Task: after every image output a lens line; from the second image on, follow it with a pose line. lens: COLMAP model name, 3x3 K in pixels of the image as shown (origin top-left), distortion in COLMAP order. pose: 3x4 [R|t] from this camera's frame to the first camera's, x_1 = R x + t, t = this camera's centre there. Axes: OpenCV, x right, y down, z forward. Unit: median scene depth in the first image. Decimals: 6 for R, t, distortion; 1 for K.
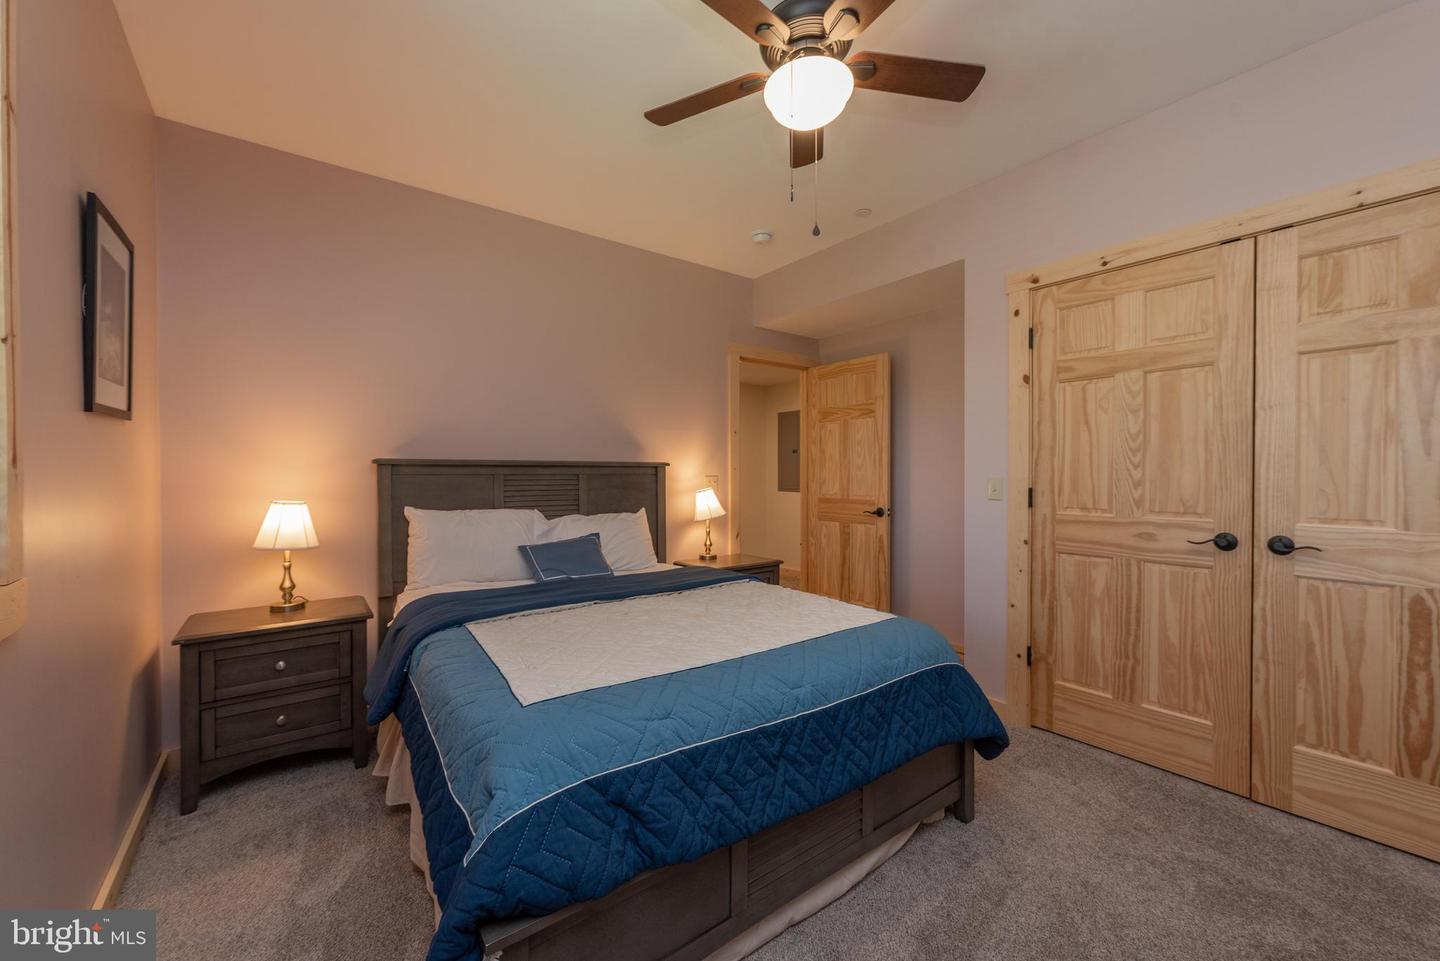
lens RADIAL K [[560.0, 0, 715.3], [0, 560.0, 477.4], [0, 0, 1]] dist [0.000931, 0.000077]
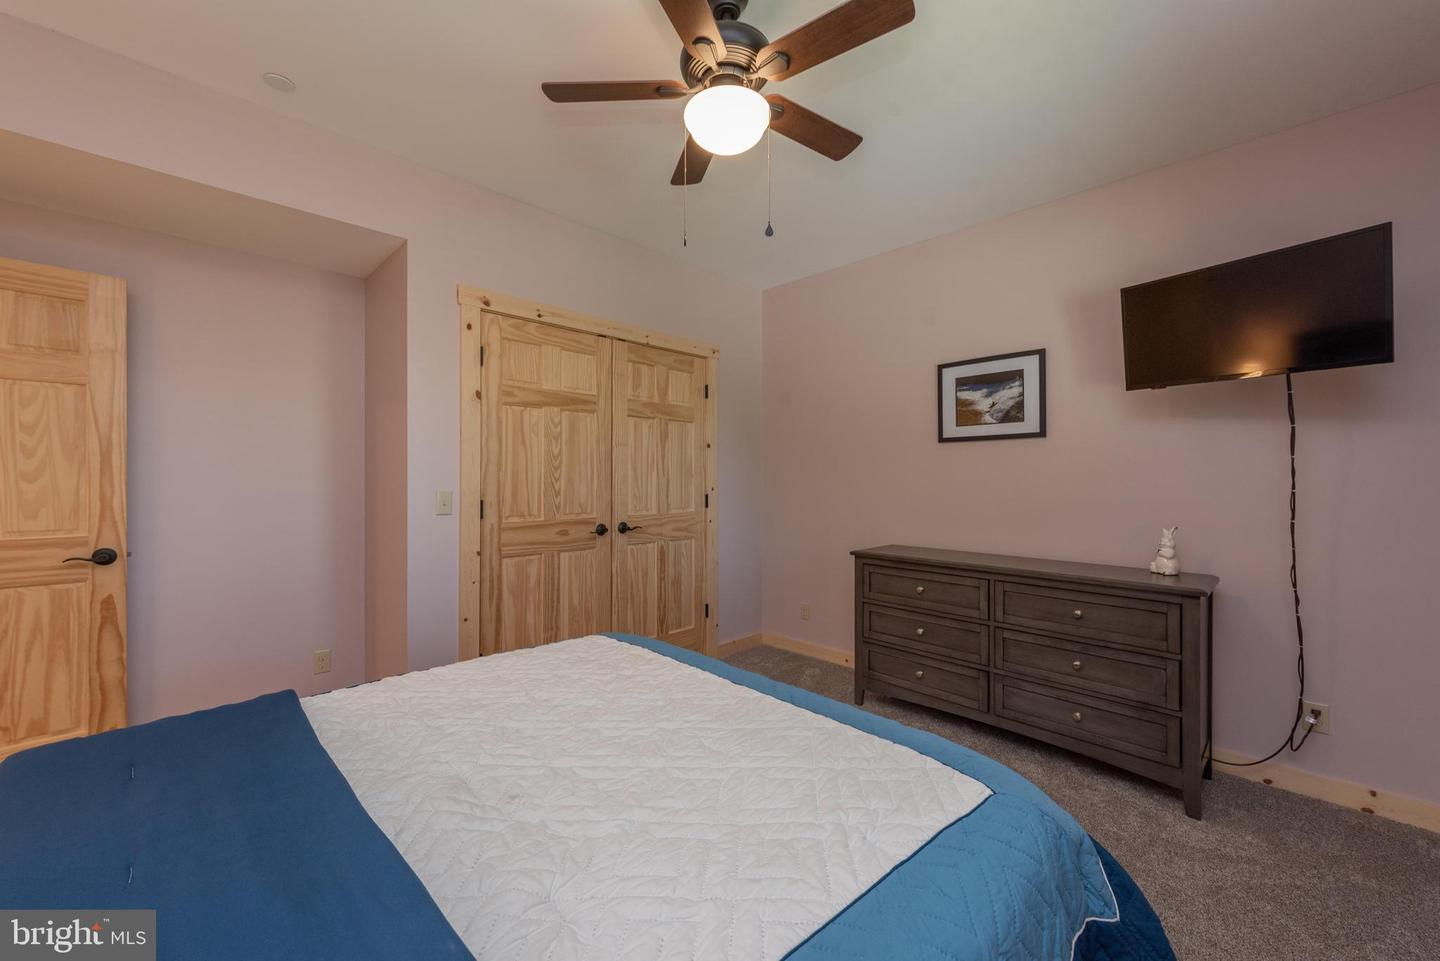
lens RADIAL K [[559.8, 0, 738.4], [0, 559.8, 477.1], [0, 0, 1]] dist [-0.000231, -0.000079]
pose [[-0.151600, 0.002197, 0.988439, -0.569426], [0.004132, 0.999990, -0.001589, -0.021735], [-0.988433, 0.003844, -0.151608, 0.730827]]
